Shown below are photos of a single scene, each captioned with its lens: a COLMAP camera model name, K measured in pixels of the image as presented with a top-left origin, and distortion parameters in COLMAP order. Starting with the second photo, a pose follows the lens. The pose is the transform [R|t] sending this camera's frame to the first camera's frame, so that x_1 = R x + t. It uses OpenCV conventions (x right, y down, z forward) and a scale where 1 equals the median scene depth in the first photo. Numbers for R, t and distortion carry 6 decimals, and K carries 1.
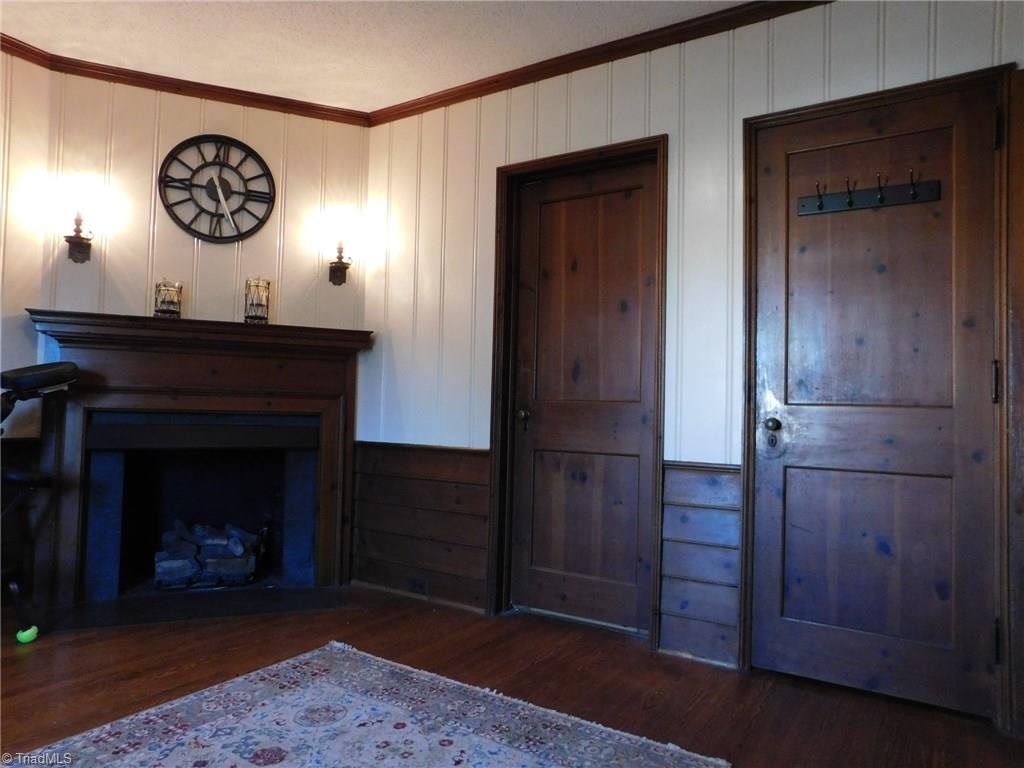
lens RADIAL K [[691.1, 0, 512.0], [0, 691.1, 384.0], [0, 0, 1]] dist [-0.059231, 0.064255]
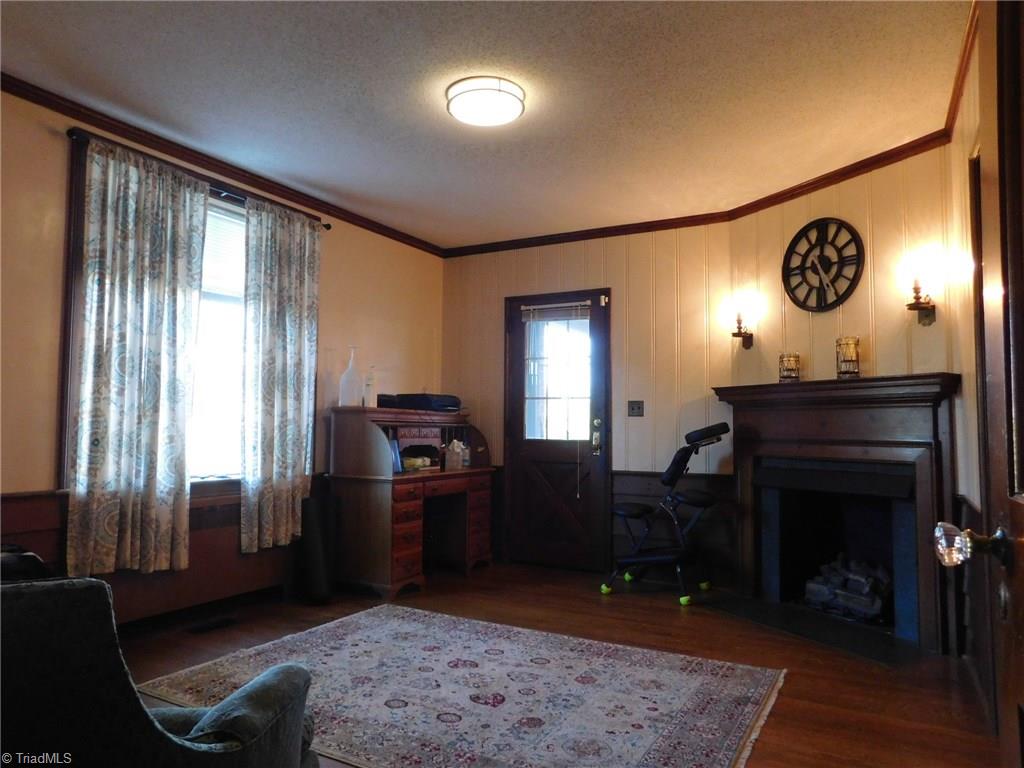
lens RADIAL K [[691.1, 0, 512.0], [0, 691.1, 384.0], [0, 0, 1]] dist [-0.059231, 0.064255]
pose [[0.075039, -0.090177, -0.993095, 0.716903], [0.026770, 0.995726, -0.088393, 0.003419], [0.996821, -0.019952, 0.077132, 0.416398]]
